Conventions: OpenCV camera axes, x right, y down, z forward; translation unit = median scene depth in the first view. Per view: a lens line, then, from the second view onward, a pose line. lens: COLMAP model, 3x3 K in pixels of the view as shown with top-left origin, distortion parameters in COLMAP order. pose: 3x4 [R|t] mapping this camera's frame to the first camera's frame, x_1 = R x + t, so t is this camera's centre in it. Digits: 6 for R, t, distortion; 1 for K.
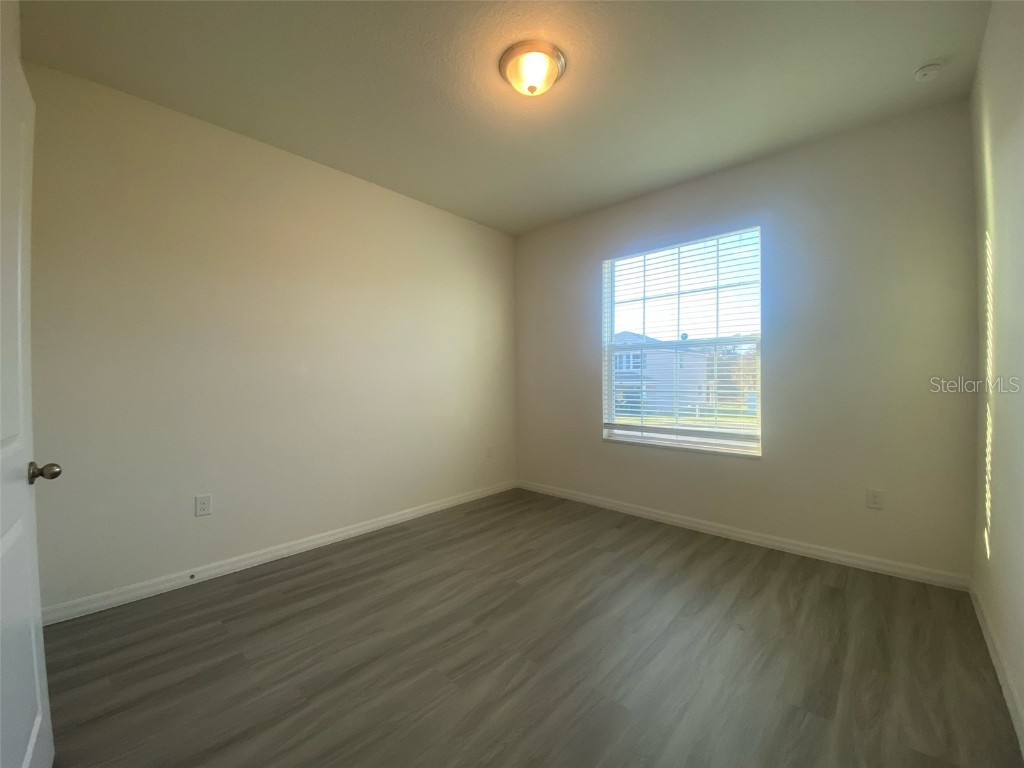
lens RADIAL K [[412.8, 0, 512.0], [0, 412.8, 384.0], [0, 0, 1]] dist [-0.000297, -0.000261]
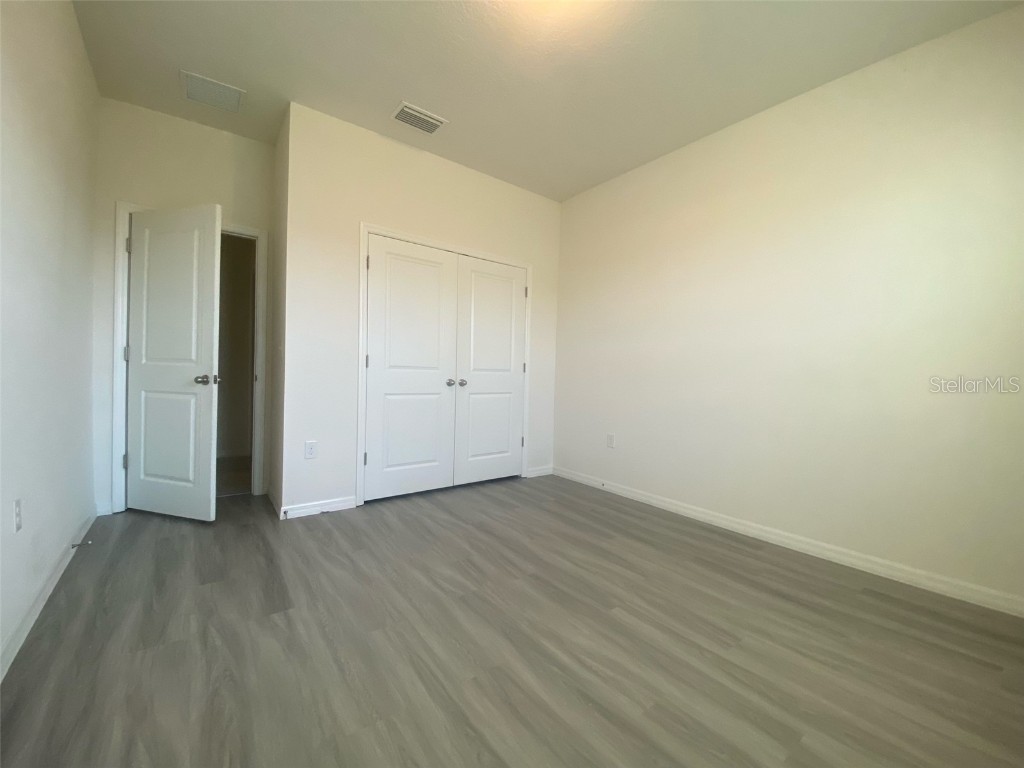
lens RADIAL K [[412.8, 0, 512.0], [0, 412.8, 384.0], [0, 0, 1]] dist [-0.000297, -0.000261]
pose [[-0.173750, 0.031506, -0.984286, 0.757197], [-0.043945, 0.998244, 0.039711, 0.054688], [0.983809, 0.050154, -0.172060, 0.914008]]
